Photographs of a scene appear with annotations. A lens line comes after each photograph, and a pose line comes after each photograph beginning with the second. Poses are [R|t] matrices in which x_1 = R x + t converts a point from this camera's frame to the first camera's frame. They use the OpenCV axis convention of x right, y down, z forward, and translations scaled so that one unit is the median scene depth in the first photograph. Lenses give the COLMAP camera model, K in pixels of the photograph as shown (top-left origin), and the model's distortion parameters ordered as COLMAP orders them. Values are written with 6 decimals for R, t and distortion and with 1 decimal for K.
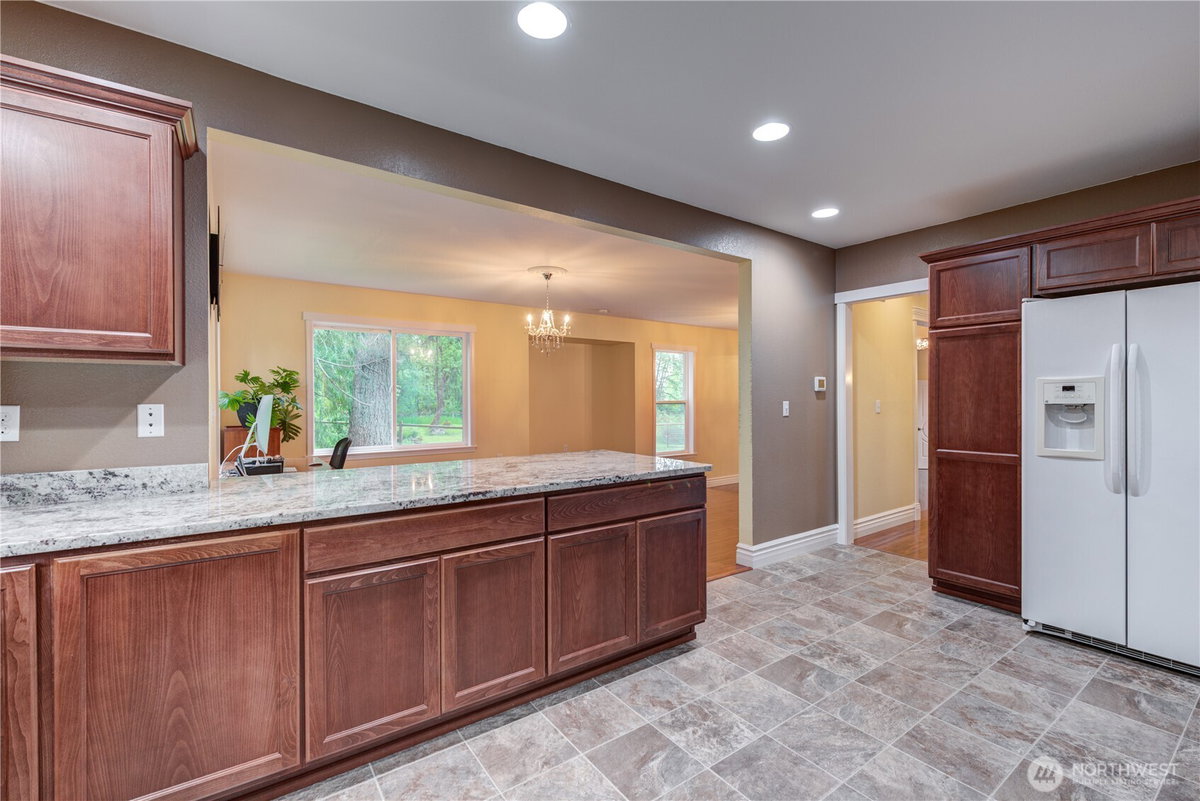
lens RADIAL K [[519.2, 0, 612.2], [0, 519.2, 401.9], [0, 0, 1]] dist [-0.000163, -0.000249]
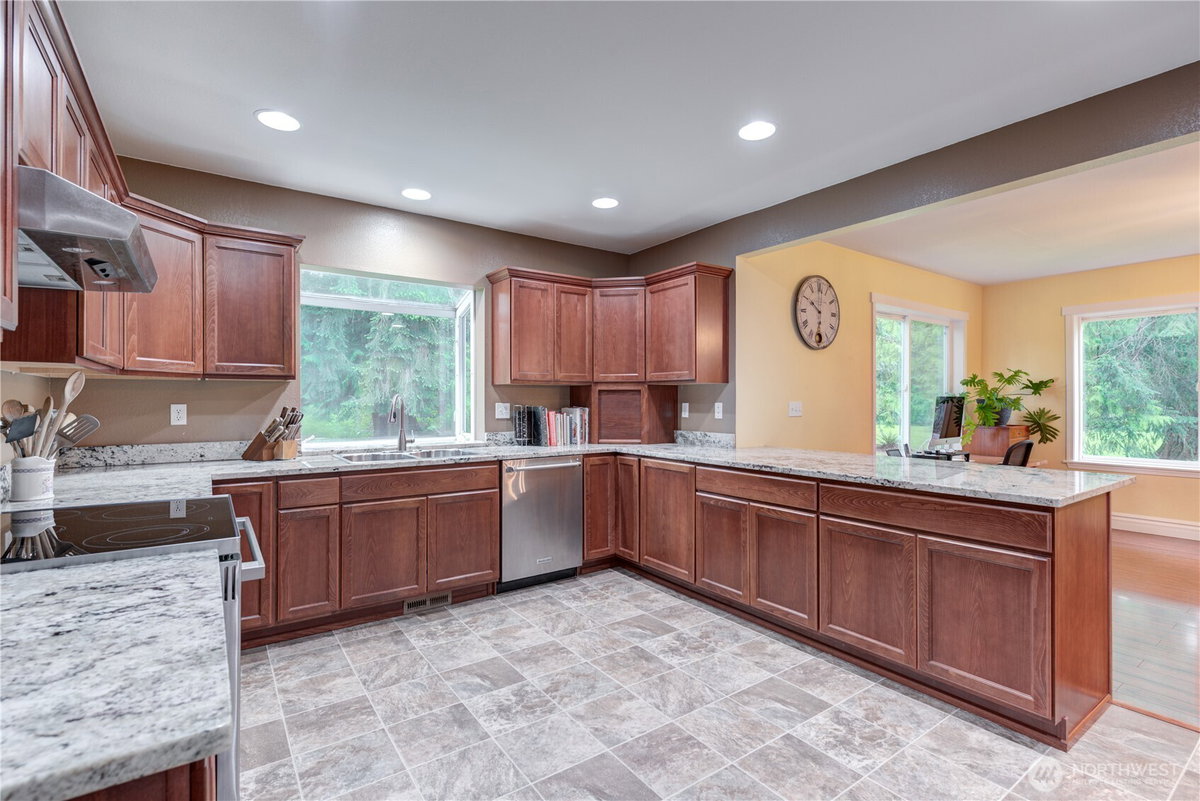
lens RADIAL K [[555.7, 0, 608.0], [0, 555.7, 400.9], [0, 0, 1]] dist [0.001513, -0.000338]
pose [[-0.013361, 0.003157, -0.999906, 0.906823], [-0.004529, 0.999985, 0.003218, -0.005691], [0.999900, 0.004572, -0.013347, 0.409562]]
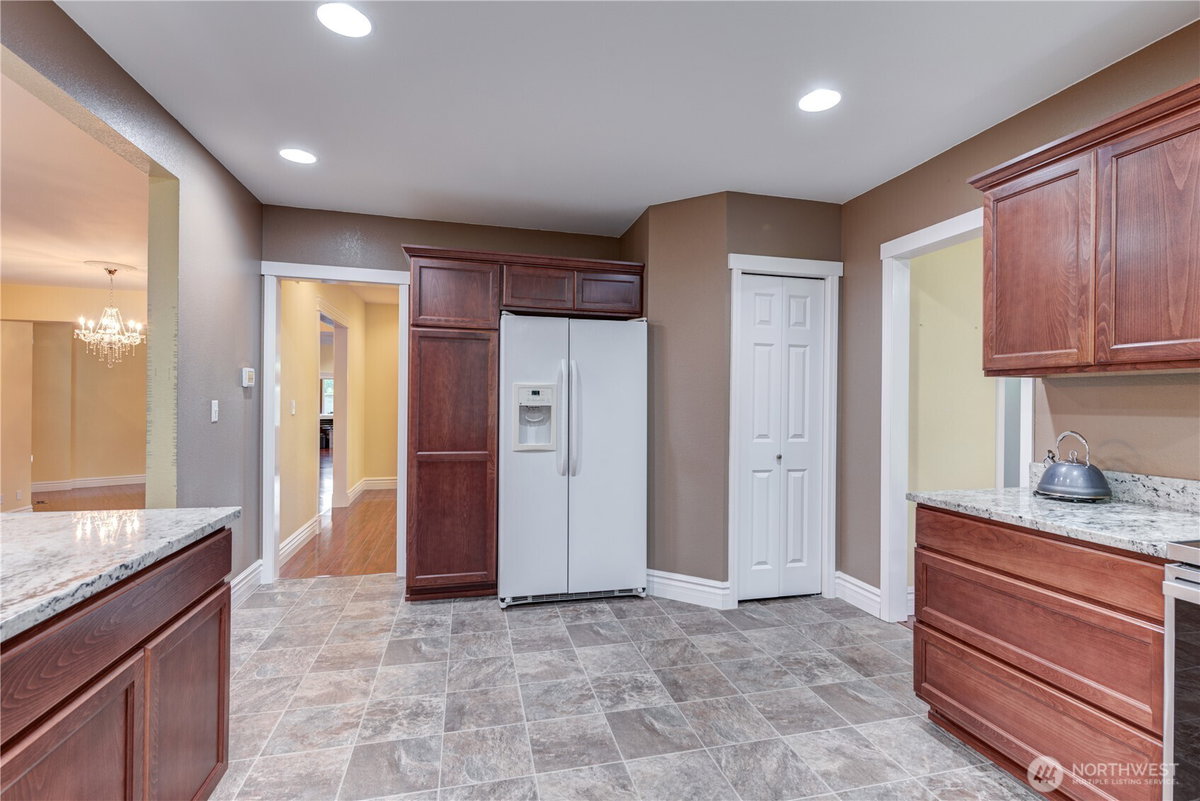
lens RADIAL K [[555.7, 0, 608.0], [0, 555.7, 400.9], [0, 0, 1]] dist [0.001513, -0.000338]
pose [[0.376159, 0.007946, 0.926521, -0.240413], [-0.009420, 0.999944, -0.004751, -0.002659], [-0.926507, -0.006941, 0.376213, 0.356302]]
